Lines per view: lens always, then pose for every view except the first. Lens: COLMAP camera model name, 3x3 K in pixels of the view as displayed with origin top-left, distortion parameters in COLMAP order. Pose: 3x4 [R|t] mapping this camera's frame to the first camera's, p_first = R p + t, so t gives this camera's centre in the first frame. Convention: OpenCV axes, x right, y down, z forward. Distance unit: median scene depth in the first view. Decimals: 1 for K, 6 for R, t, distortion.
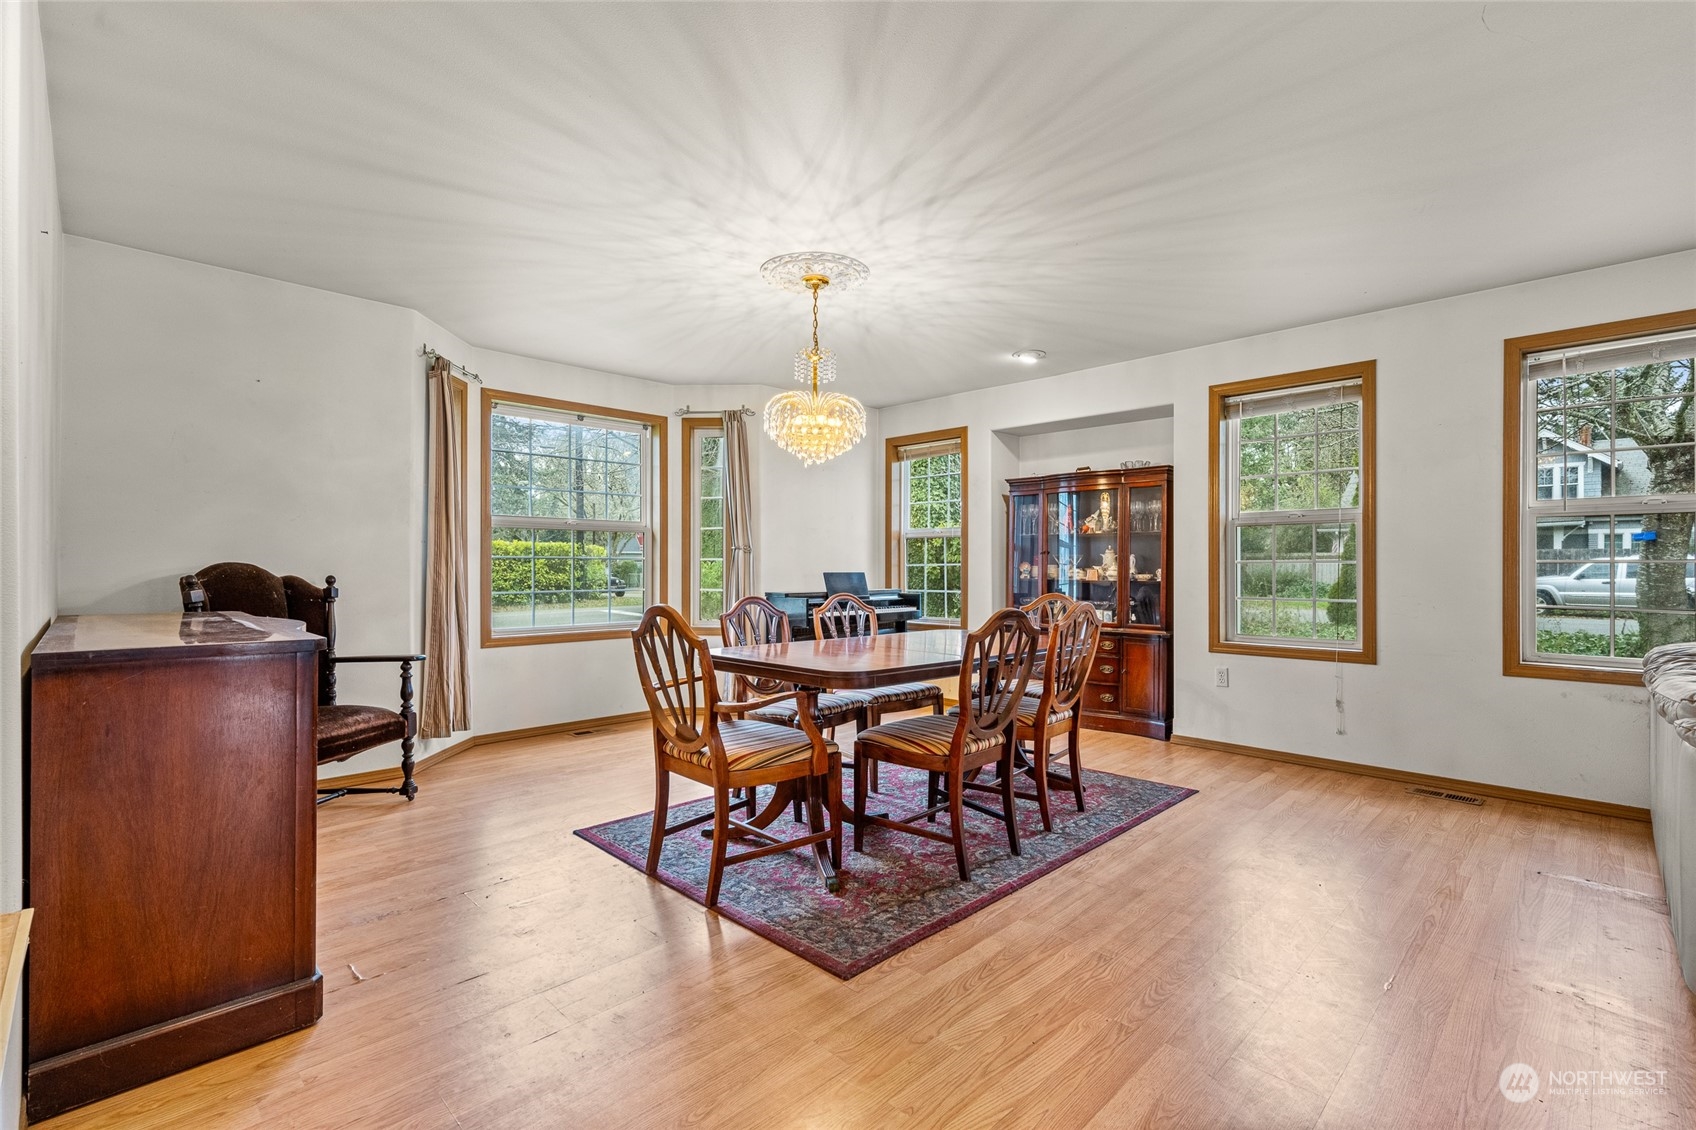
lens RADIAL K [[754.6, 0, 842.1], [0, 754.6, 567.6], [0, 0, 1]] dist [-0.000835, 0.000078]
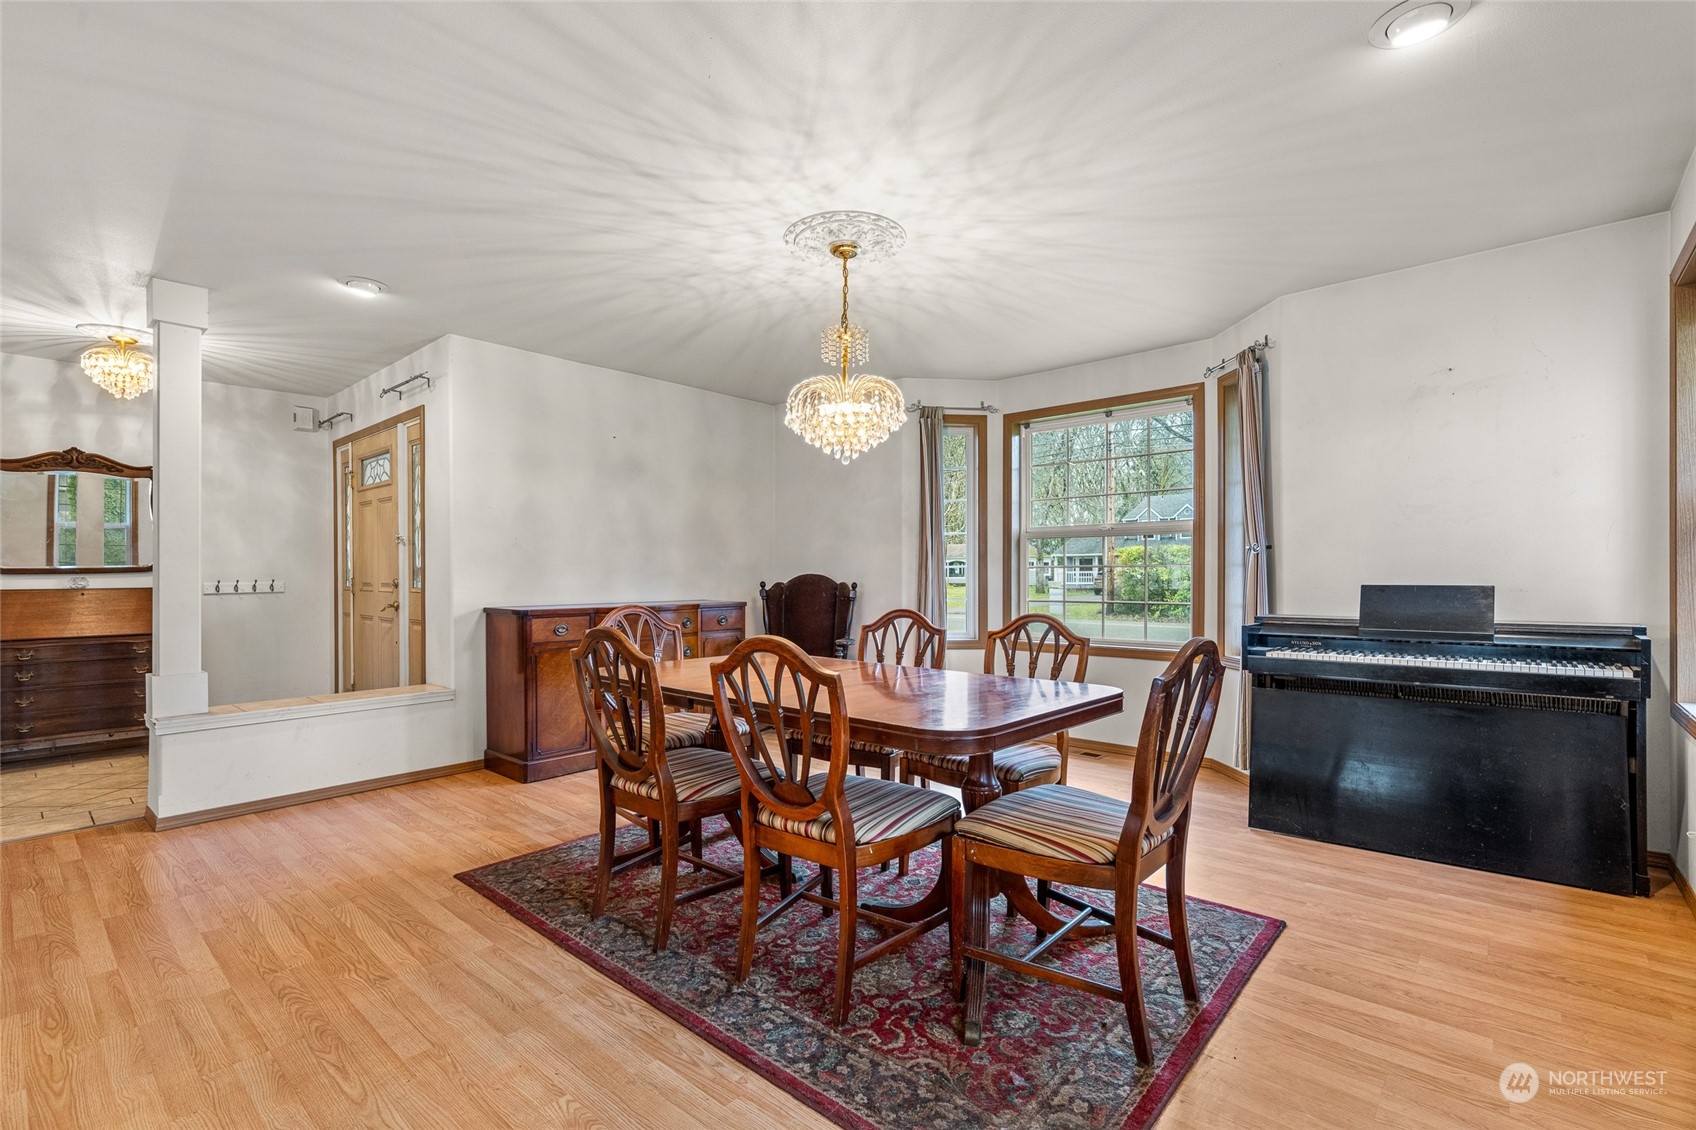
lens RADIAL K [[754.6, 0, 849.3], [0, 754.6, 577.5], [0, 0, 1]] dist [-0.000835, 0.000078]
pose [[0.076983, 0.000014, -0.997032, 0.931809], [0.002428, 0.999997, 0.000201, 0.000275], [0.997029, -0.002437, 0.076983, 1.045719]]
